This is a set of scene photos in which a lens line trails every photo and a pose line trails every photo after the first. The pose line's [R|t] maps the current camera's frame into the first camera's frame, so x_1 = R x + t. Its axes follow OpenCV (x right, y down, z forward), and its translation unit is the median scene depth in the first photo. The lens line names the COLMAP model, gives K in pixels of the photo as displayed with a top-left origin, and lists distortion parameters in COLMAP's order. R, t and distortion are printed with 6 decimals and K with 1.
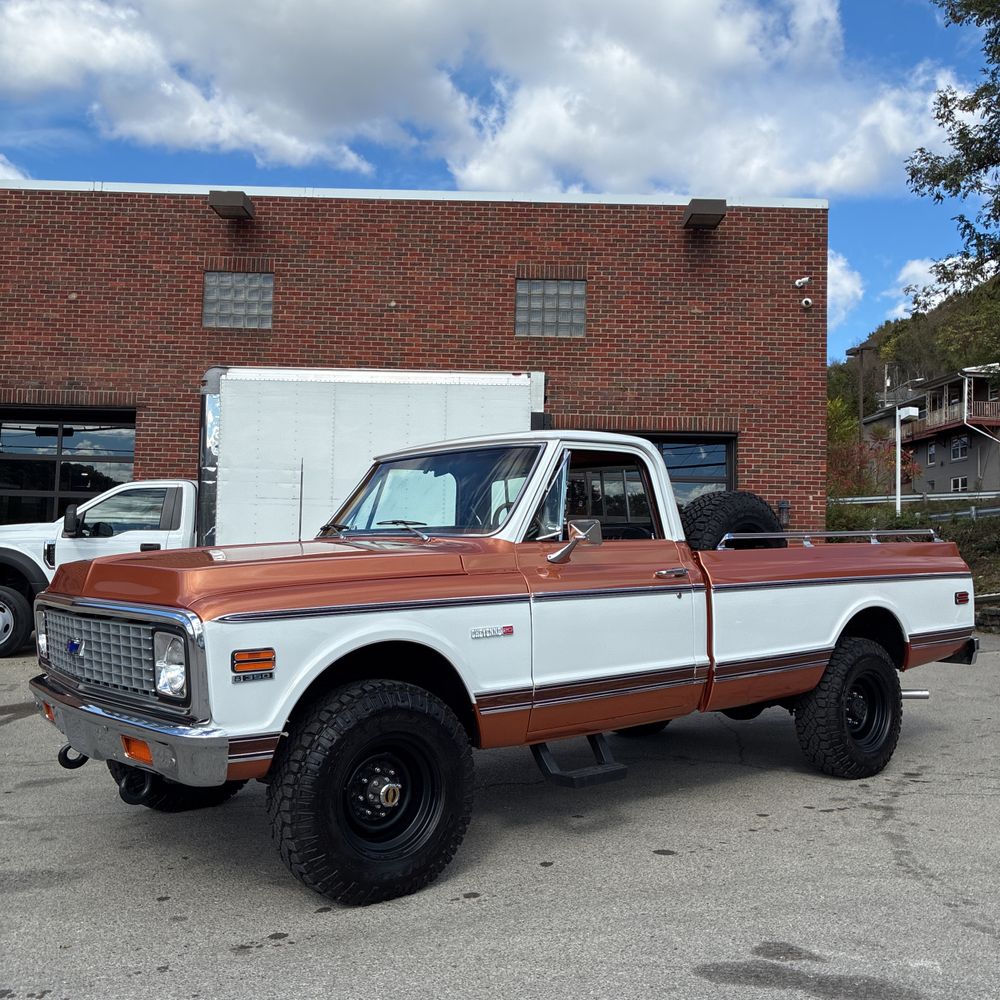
lens RADIAL K [[1021.7, 0, 479.4], [0, 1021.7, 501.5], [0, 0, 1]] dist [0.017055, 0.000000]
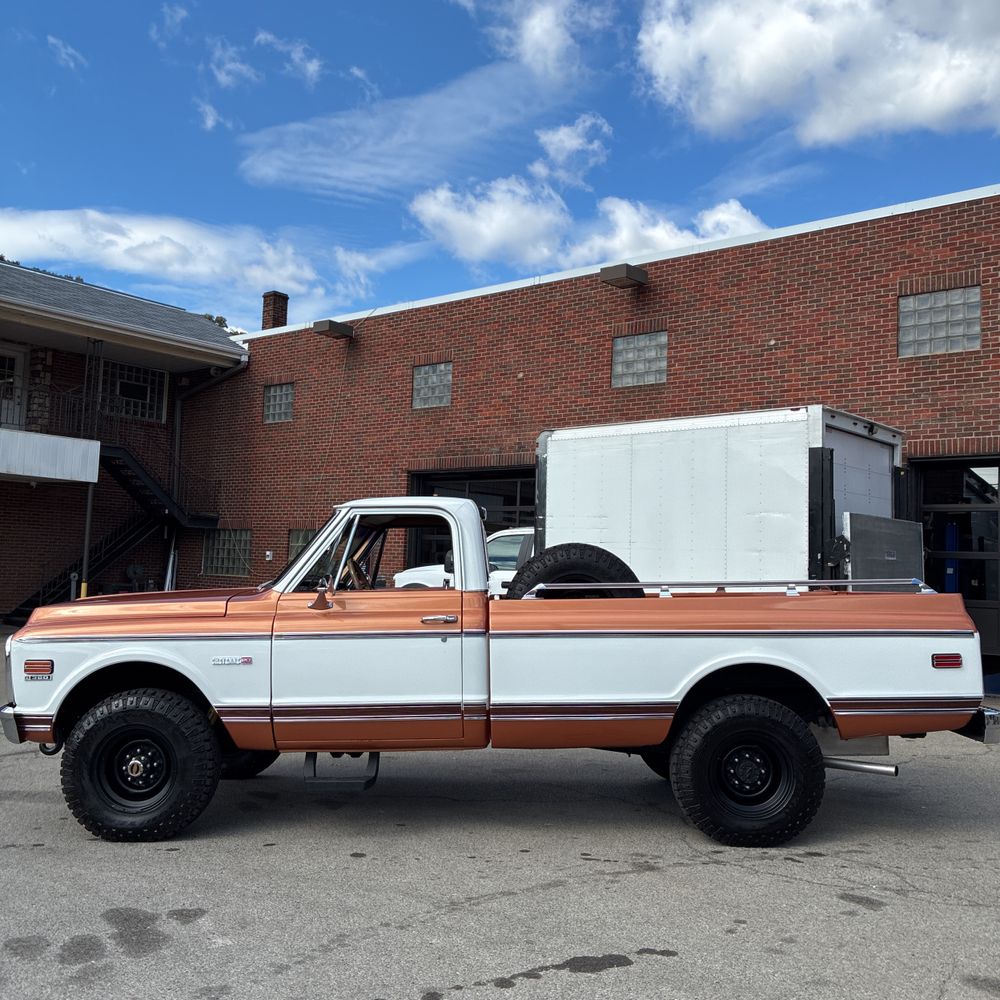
lens RADIAL K [[1021.7, 0, 499.2], [0, 1021.7, 494.8], [0, 0, 1]] dist [0.017055, 0.000000]
pose [[0.773675, -0.047487, -0.631800, 0.336430], [0.024888, 0.998695, -0.044587, -0.005762], [0.633093, 0.018772, 0.773848, 0.054198]]
